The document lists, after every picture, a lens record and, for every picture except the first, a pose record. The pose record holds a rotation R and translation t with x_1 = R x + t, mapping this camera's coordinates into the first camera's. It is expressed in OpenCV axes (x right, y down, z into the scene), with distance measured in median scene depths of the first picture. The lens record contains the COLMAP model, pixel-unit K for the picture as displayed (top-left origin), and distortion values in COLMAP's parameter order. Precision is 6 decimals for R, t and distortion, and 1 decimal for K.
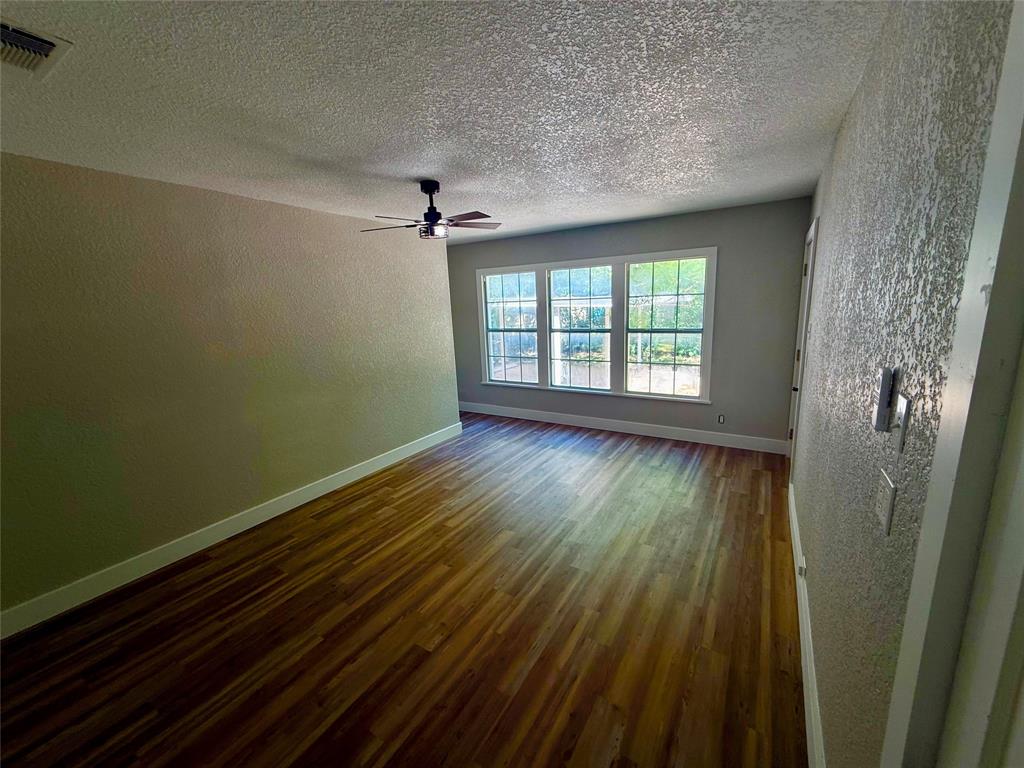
lens RADIAL K [[409.1, 0, 511.9], [0, 409.1, 383.8], [0, 0, 1]] dist [0.000390, 0.000700]
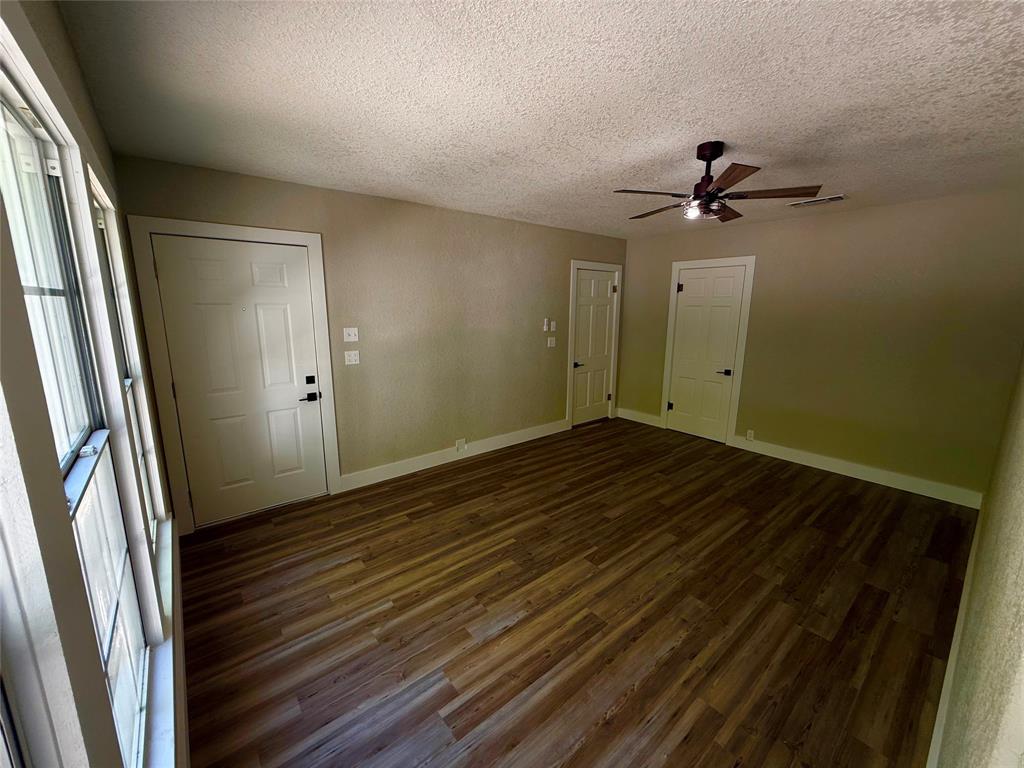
lens RADIAL K [[409.1, 0, 512.9], [0, 409.1, 381.9], [0, 0, 1]] dist [0.000390, 0.000700]
pose [[-0.947489, -0.026936, 0.318651, -0.068650], [0.093817, 0.929188, 0.357503, -0.249480], [-0.305716, 0.368625, -0.877868, 1.275463]]
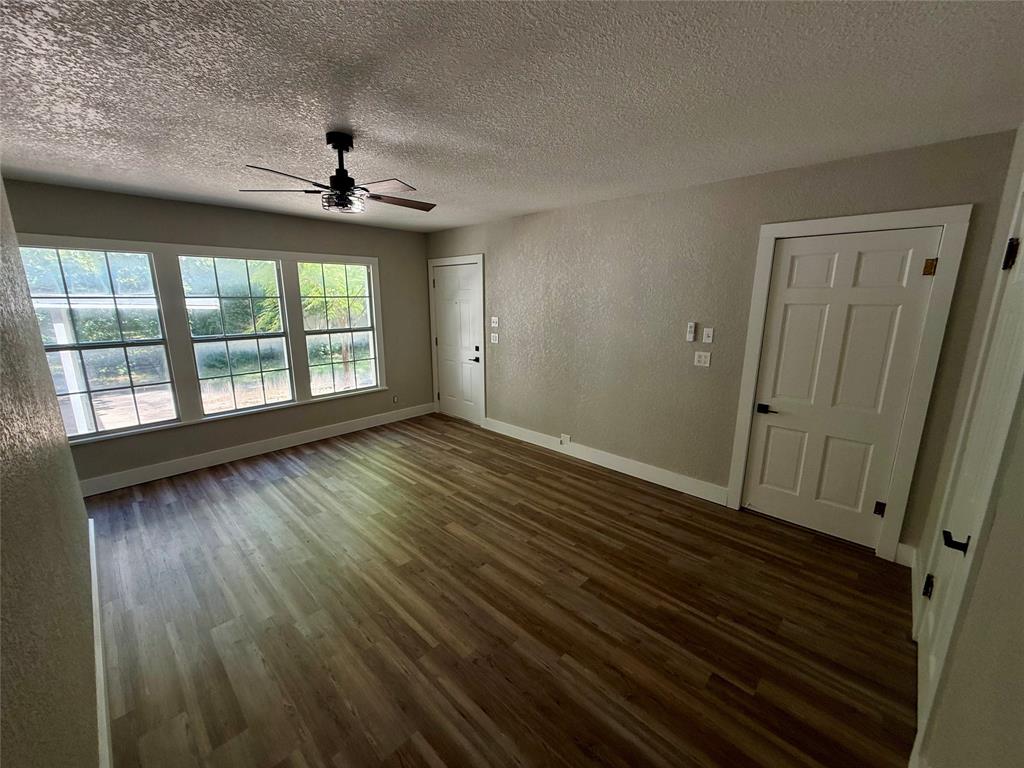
lens RADIAL K [[409.1, 0, 509.6], [0, 409.1, 383.3], [0, 0, 1]] dist [0.000390, 0.000700]
pose [[0.205149, -0.166244, 0.964508, -0.606302], [0.185219, 0.974256, 0.128529, -0.056084], [-0.961045, 0.152277, 0.230659, 0.384776]]
